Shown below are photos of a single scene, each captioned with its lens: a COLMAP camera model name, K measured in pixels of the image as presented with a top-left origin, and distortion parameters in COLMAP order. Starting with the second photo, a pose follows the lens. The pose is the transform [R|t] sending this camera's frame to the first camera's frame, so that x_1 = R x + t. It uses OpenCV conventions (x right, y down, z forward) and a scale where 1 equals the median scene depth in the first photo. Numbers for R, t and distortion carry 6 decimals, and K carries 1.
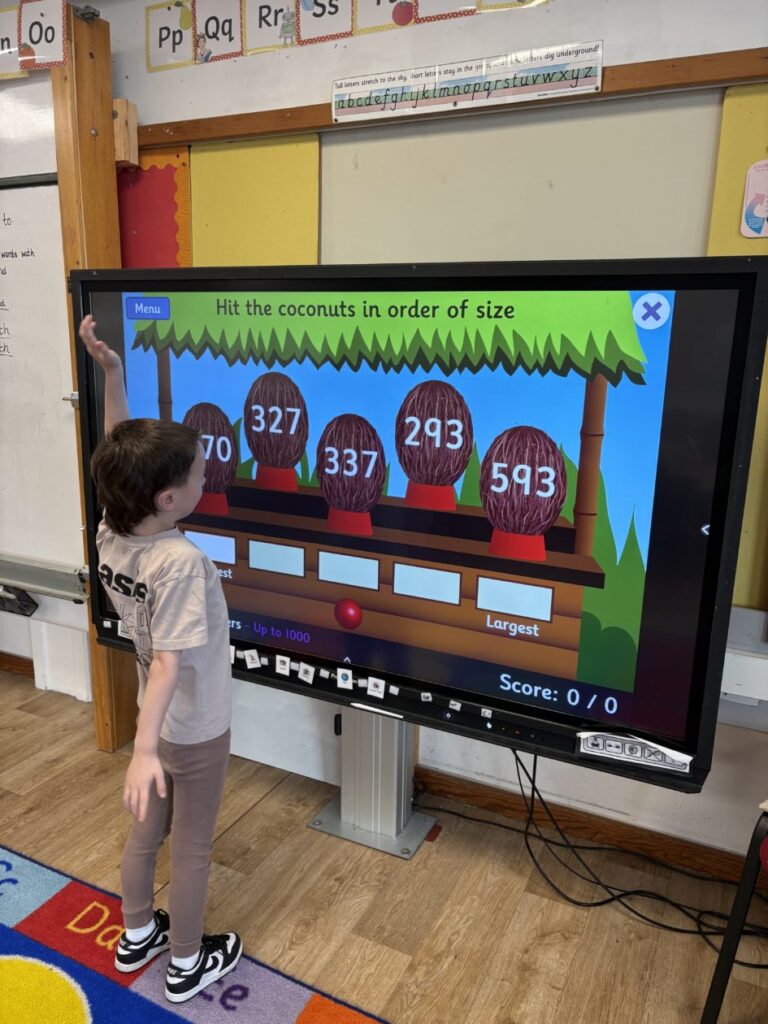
lens RADIAL K [[802.9, 0, 327.7], [0, 802.9, 530.8], [0, 0, 1]] dist [0.026762, -0.029861]
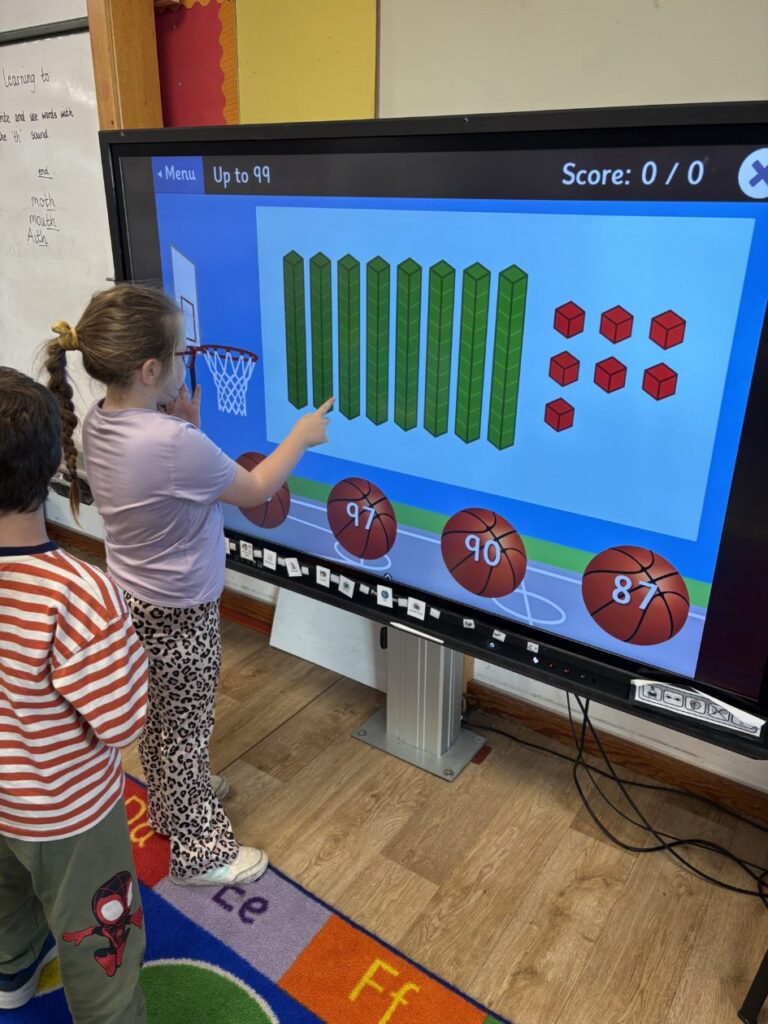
lens RADIAL K [[802.9, 0, 325.7], [0, 802.9, 530.3], [0, 0, 1]] dist [0.026762, -0.029861]
pose [[0.990756, 0.041994, -0.128996, 0.068364], [-0.022136, 0.988182, 0.151679, -0.028877], [0.133841, -0.147421, 0.979976, 0.094675]]
